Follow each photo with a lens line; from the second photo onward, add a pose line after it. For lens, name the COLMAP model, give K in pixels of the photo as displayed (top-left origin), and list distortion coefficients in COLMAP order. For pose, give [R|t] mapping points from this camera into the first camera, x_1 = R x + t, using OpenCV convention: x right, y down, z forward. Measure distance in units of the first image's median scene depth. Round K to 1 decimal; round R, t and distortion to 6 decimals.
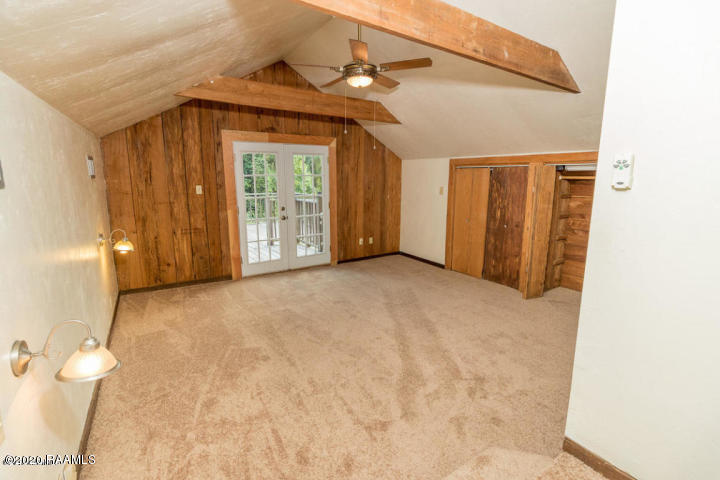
lens RADIAL K [[325.0, 0, 360.0], [0, 325.0, 240.0], [0, 0, 1]] dist [0.002711, 0.000291]
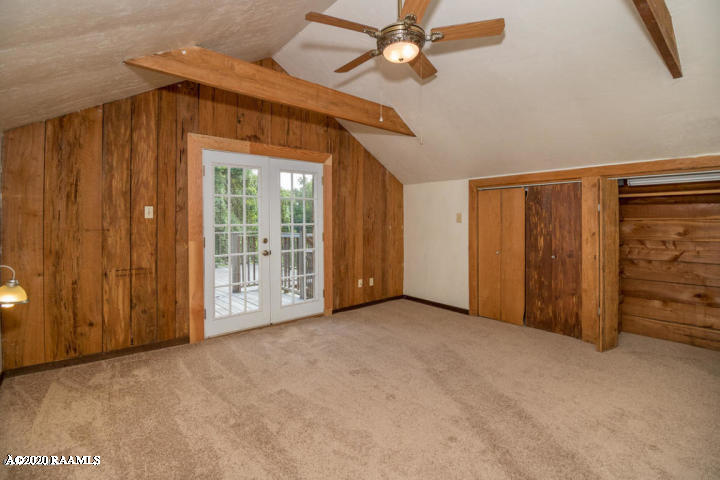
lens RADIAL K [[336.0, 0, 359.7], [0, 336.0, 226.2], [0, 0, 1]] dist [-0.012327, -0.001462]
pose [[0.992908, -0.007699, 0.118635, -0.127134], [0.028347, 0.984450, -0.173365, 0.012719], [-0.115456, 0.175498, 0.977686, 0.242754]]
